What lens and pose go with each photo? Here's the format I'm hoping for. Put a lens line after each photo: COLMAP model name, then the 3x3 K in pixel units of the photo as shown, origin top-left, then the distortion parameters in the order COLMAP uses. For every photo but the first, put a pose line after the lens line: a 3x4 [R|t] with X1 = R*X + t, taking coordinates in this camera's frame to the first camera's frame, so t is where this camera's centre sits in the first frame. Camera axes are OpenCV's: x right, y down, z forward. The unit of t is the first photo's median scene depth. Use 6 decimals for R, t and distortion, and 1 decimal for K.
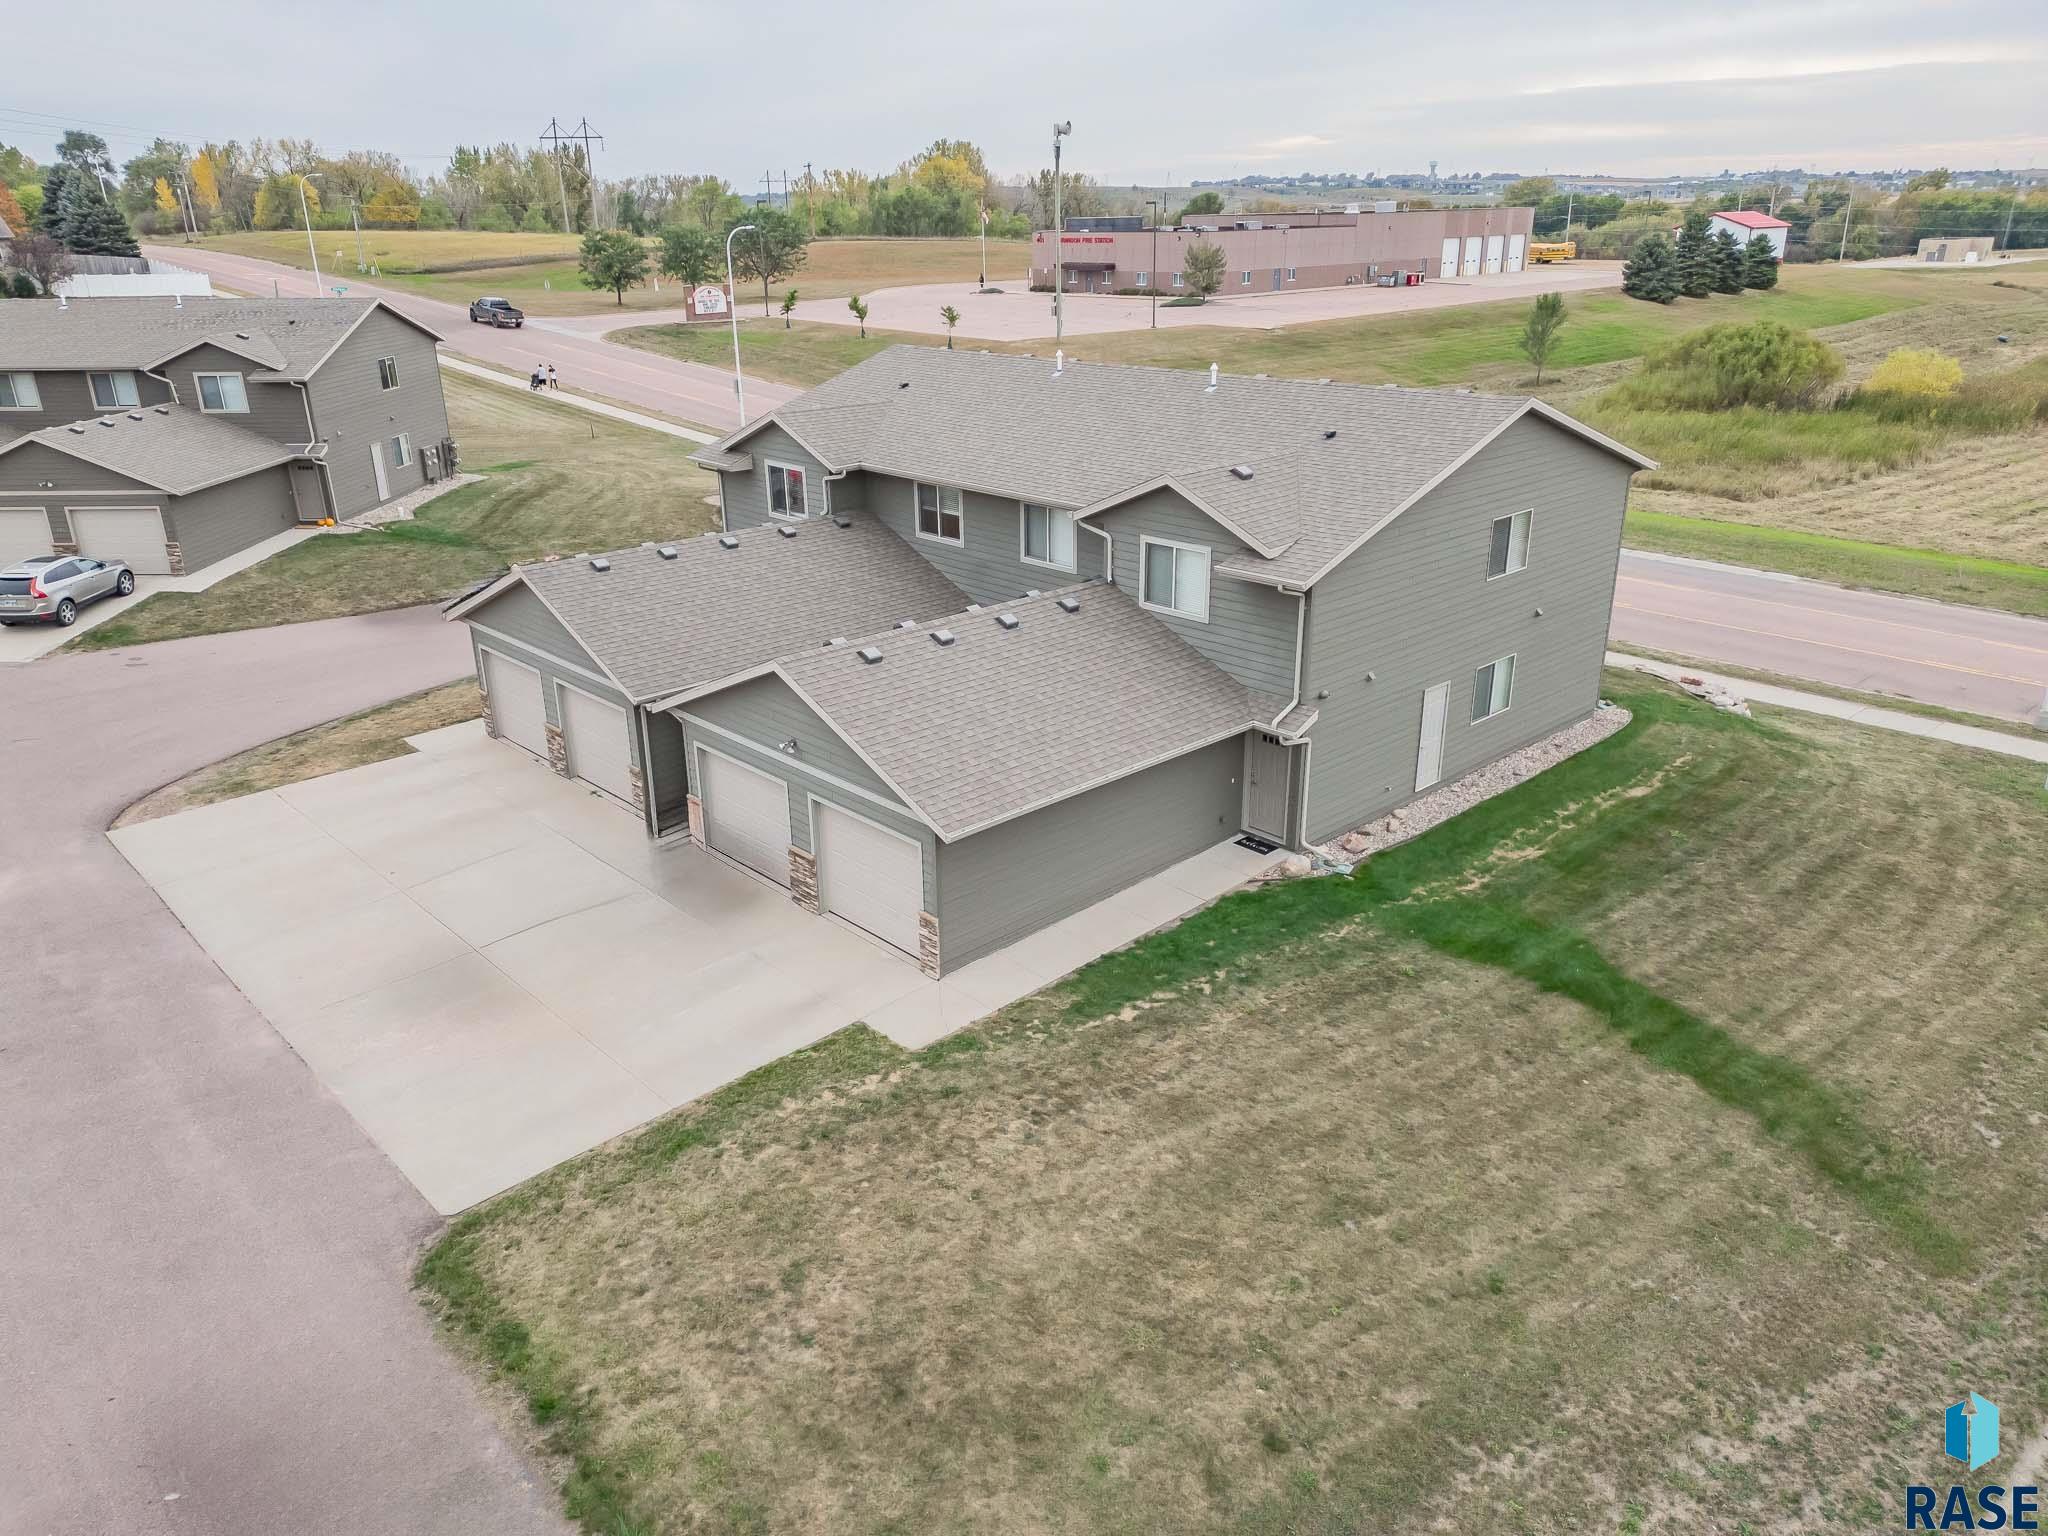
lens RADIAL K [[1429.1, 0, 1025.9], [0, 1429.1, 763.6], [0, 0, 1]] dist [0.074645, -0.067790]
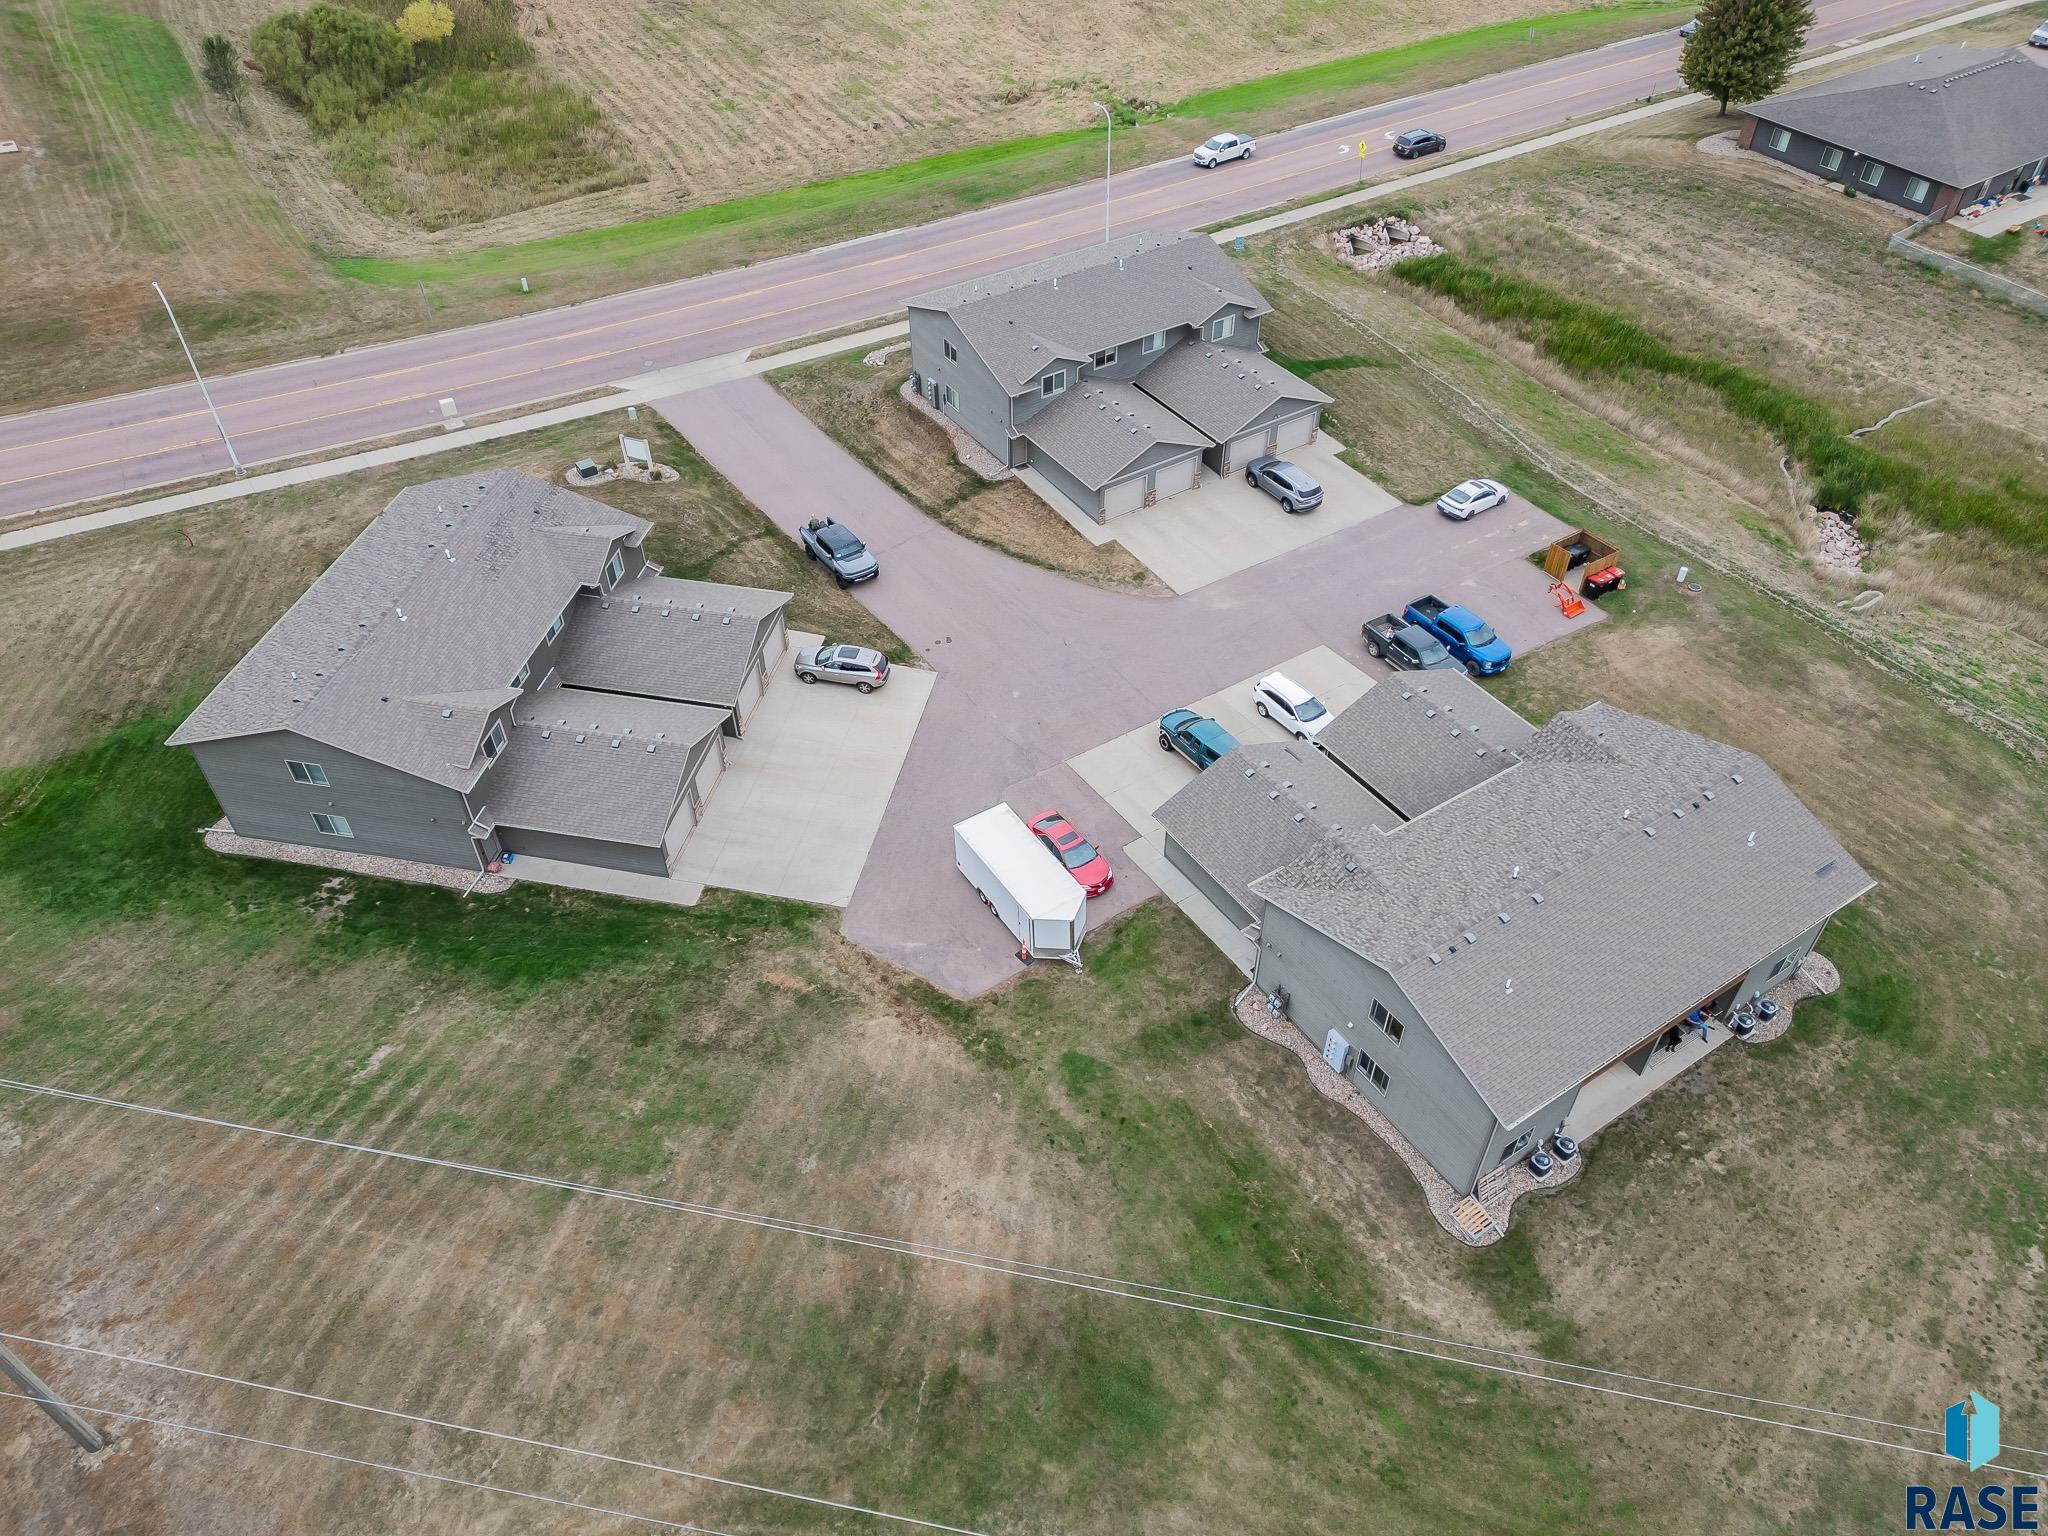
lens RADIAL K [[1429.1, 0, 1040.6], [0, 1429.1, 778.5], [0, 0, 1]] dist [0.074645, -0.067790]
pose [[0.169534, -0.672297, 0.720607, -2.942389], [0.343468, 0.725655, 0.596200, -1.443999], [-0.923736, 0.146429, 0.353936, 0.353417]]
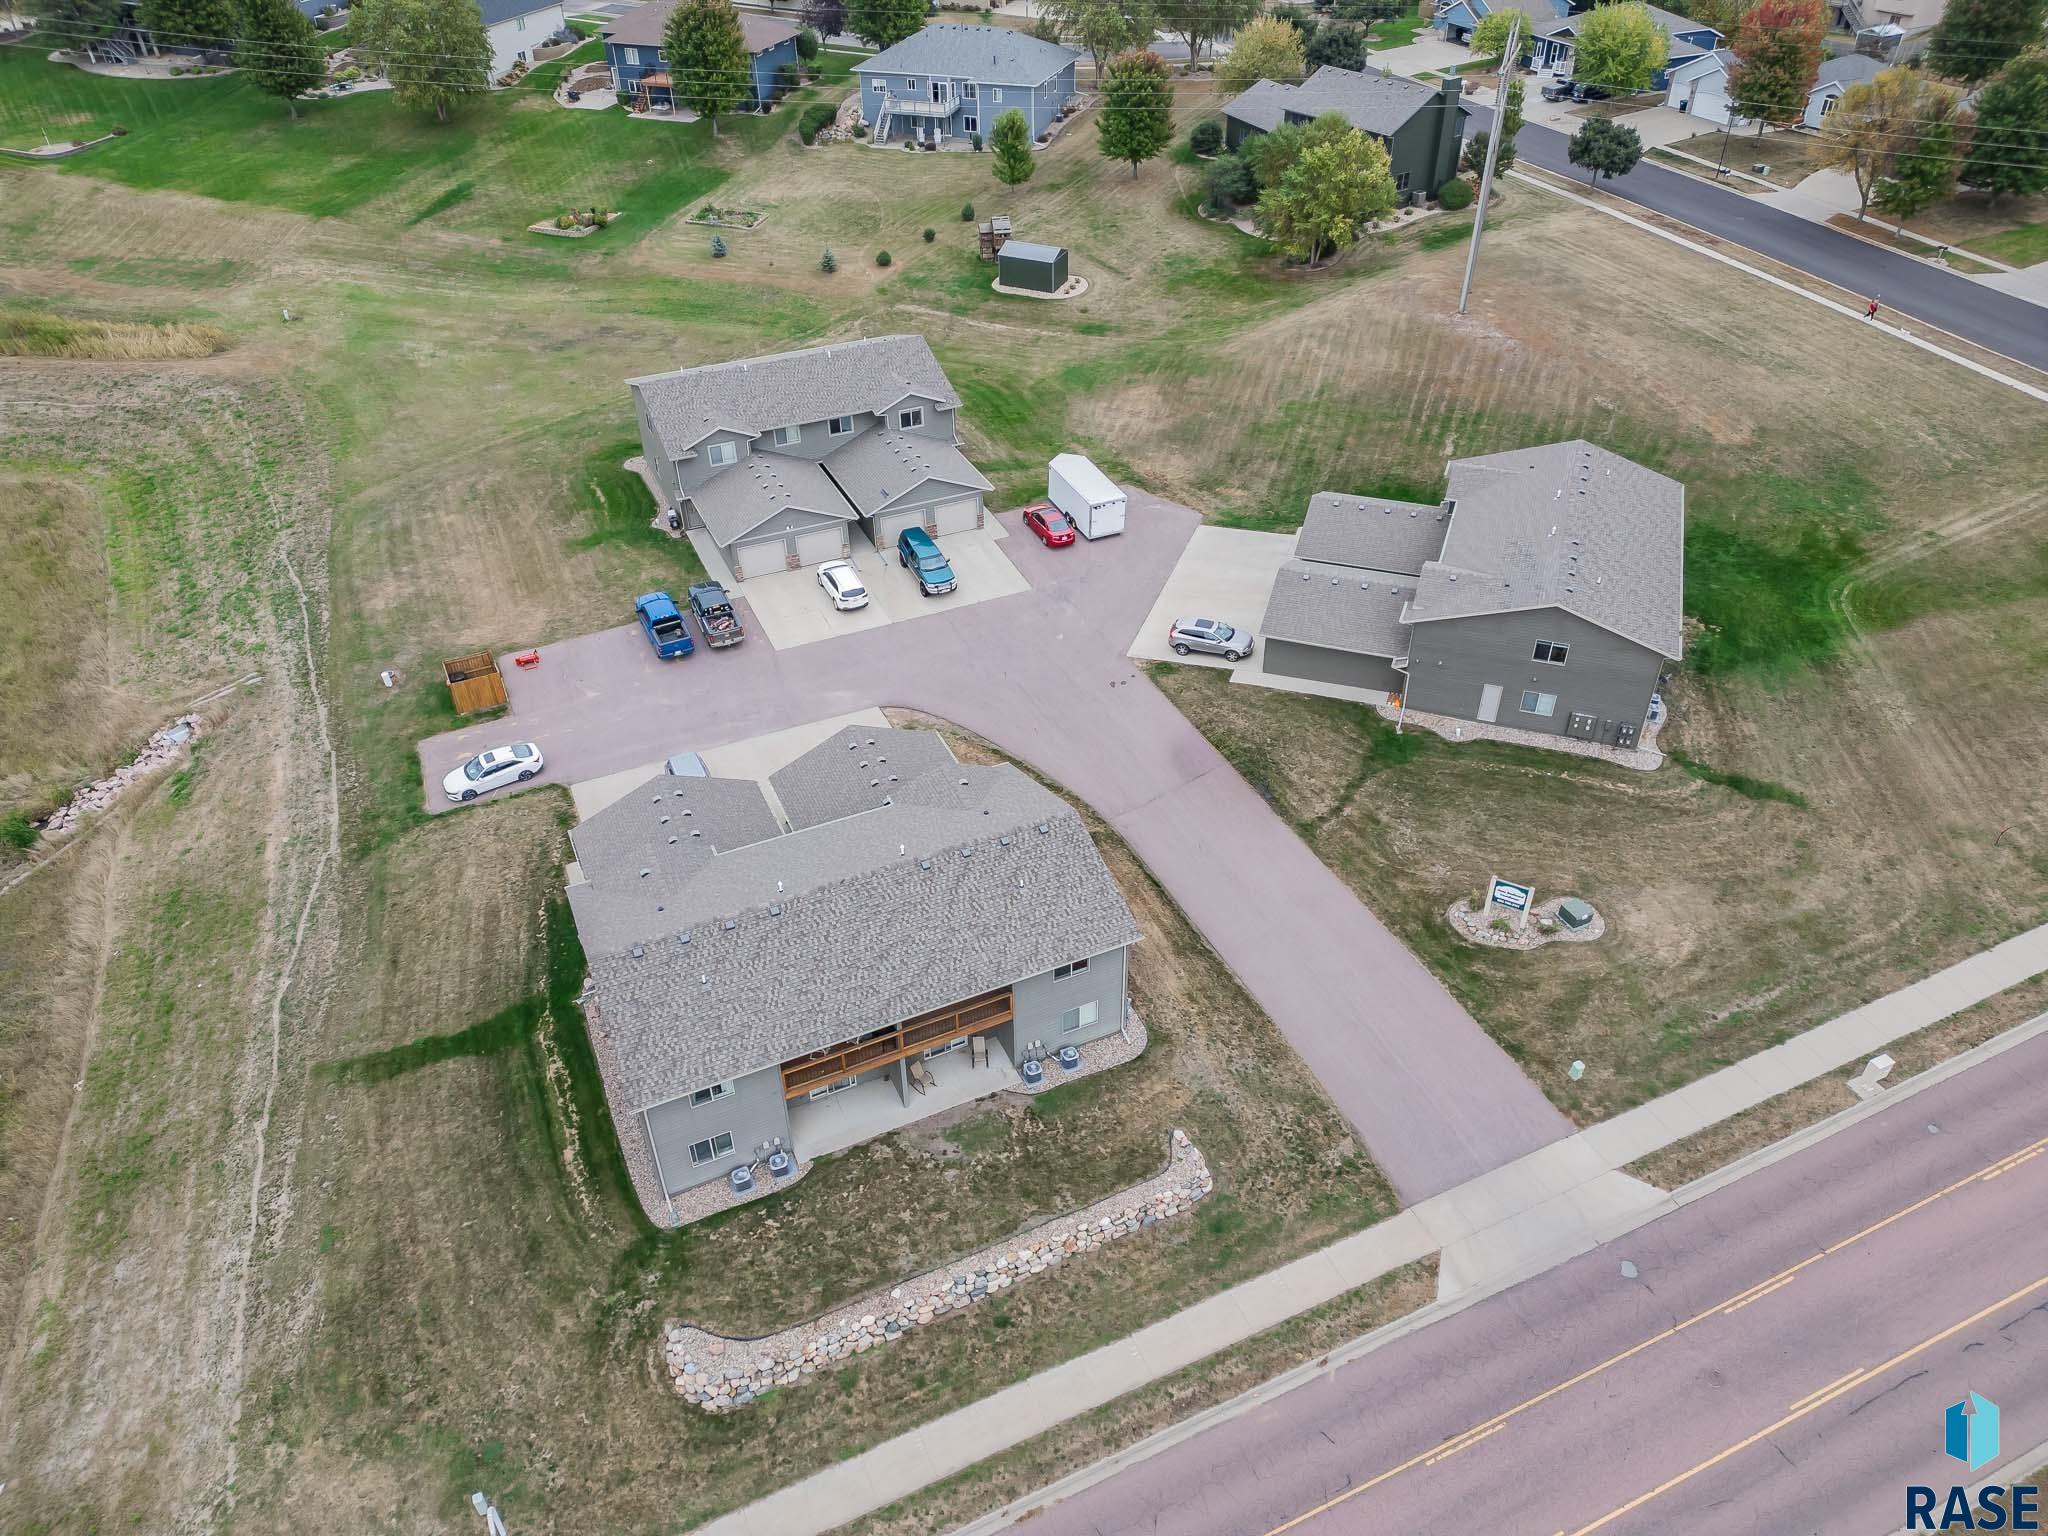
lens RADIAL K [[1429.1, 0, 1024.8], [0, 1429.1, 765.6], [0, 0, 1]] dist [0.074645, -0.067790]
pose [[-0.326997, 0.581969, -0.744571, 1.389322], [-0.320506, 0.672892, 0.666702, -1.818674], [0.889016, 0.456649, -0.033510, 1.434169]]
